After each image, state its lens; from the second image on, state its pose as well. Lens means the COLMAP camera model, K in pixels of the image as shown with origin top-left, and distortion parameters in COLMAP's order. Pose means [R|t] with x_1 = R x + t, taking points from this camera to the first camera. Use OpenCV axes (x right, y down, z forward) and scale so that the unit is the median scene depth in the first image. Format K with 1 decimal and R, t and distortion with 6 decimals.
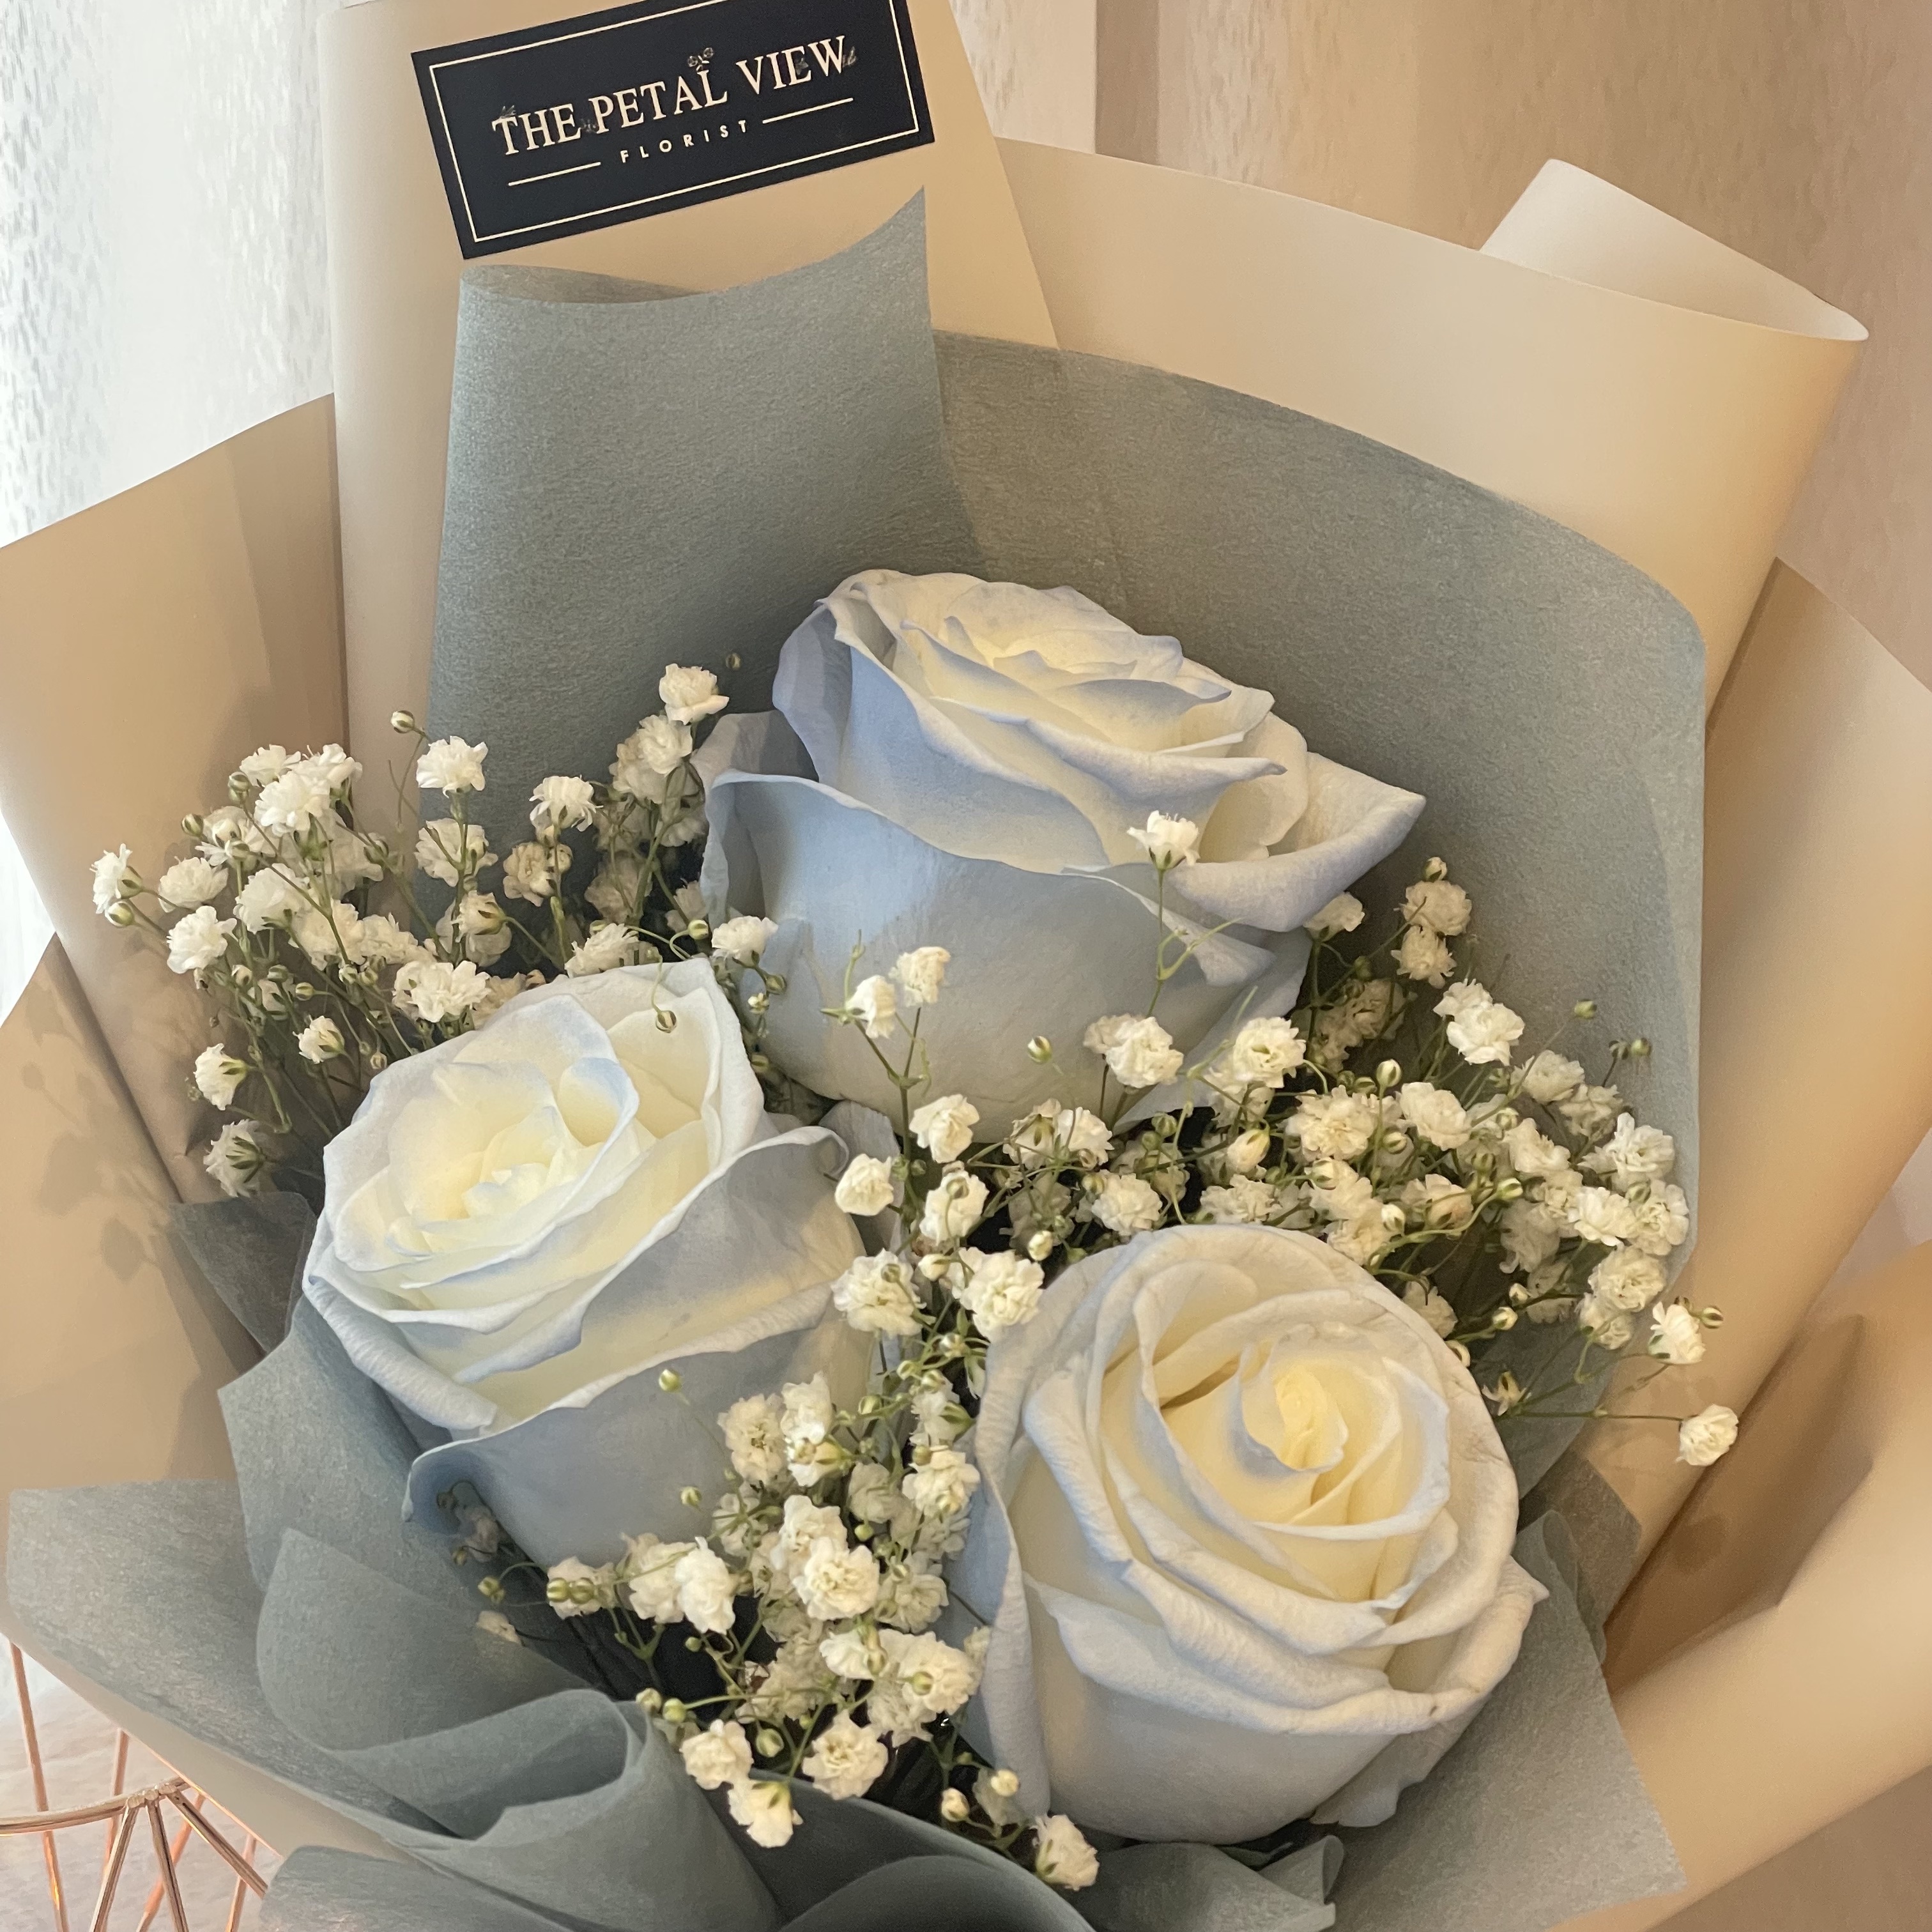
lens RADIAL K [[3795.6, 0, 1080.7], [0, 3795.6, 907.9], [0, 0, 1]] dist [0.048020, 0.498244]
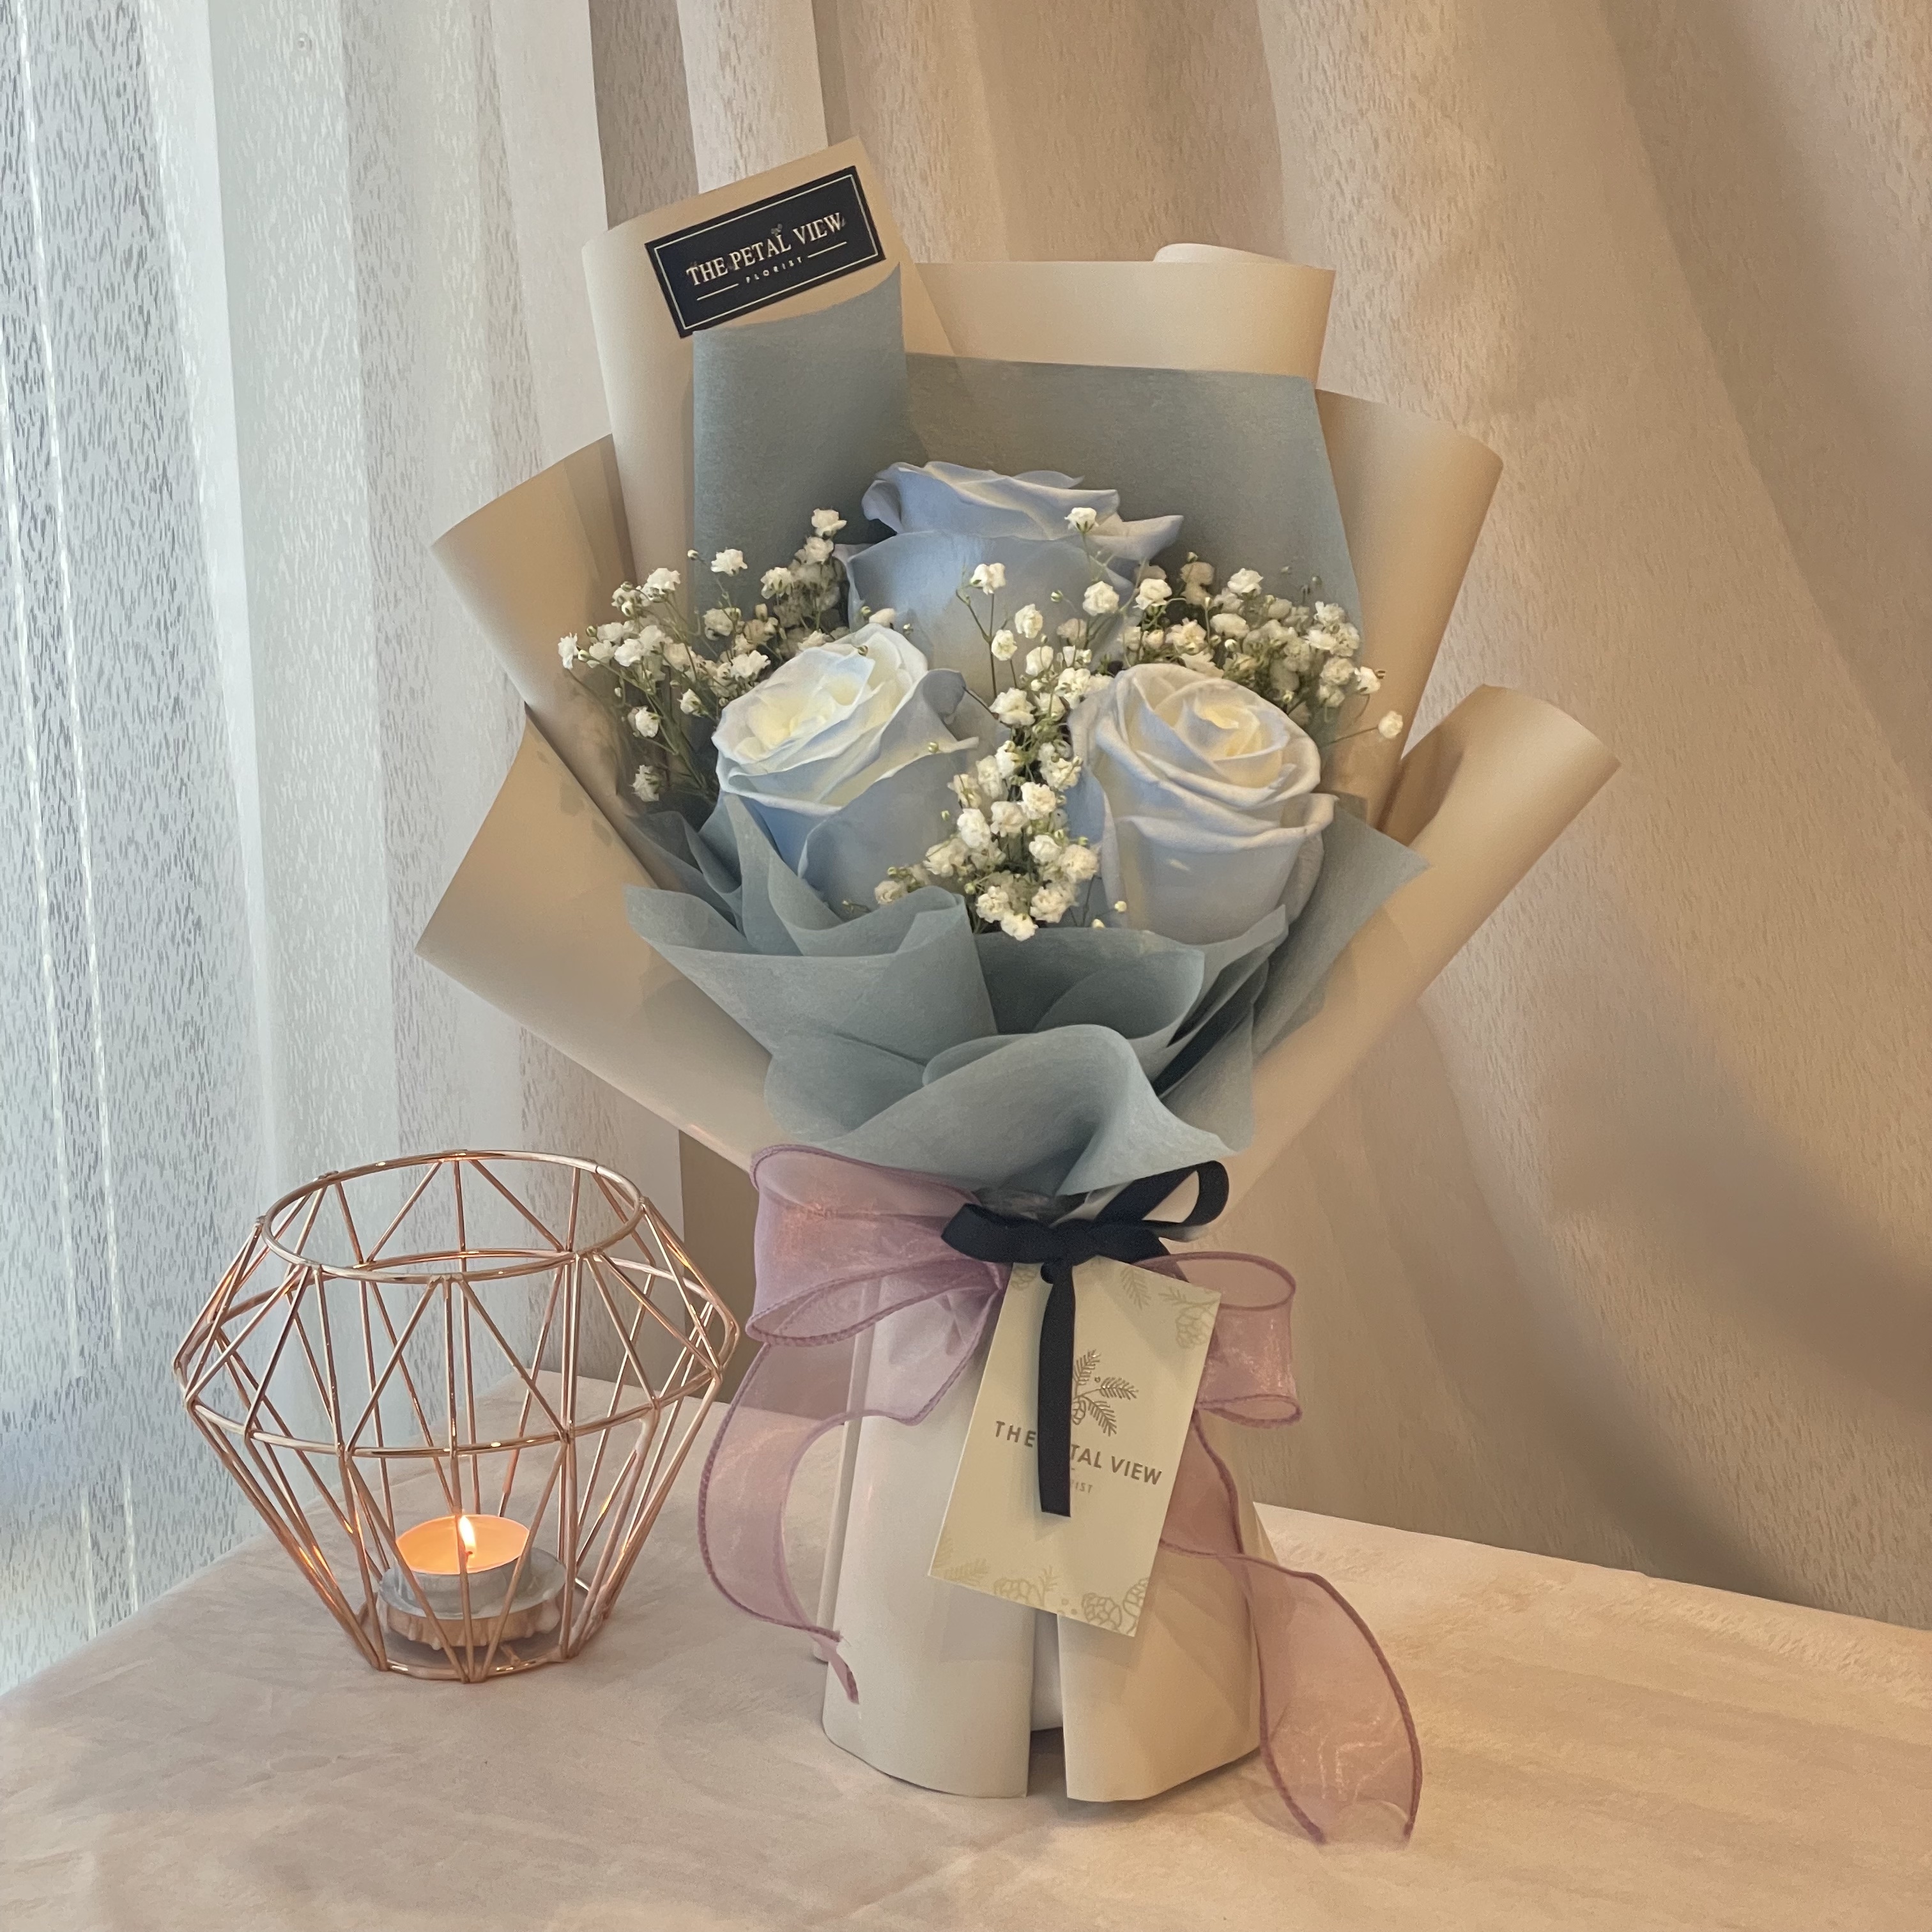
lens RADIAL K [[3795.6, 0, 1080.7], [0, 3795.6, 907.9], [0, 0, 1]] dist [0.048020, 0.498244]
pose [[0.962103, -0.176226, 0.208093, -0.439774], [0.219910, 0.952654, -0.209974, 0.609013], [-0.161238, 0.247779, 0.955305, -0.935300]]
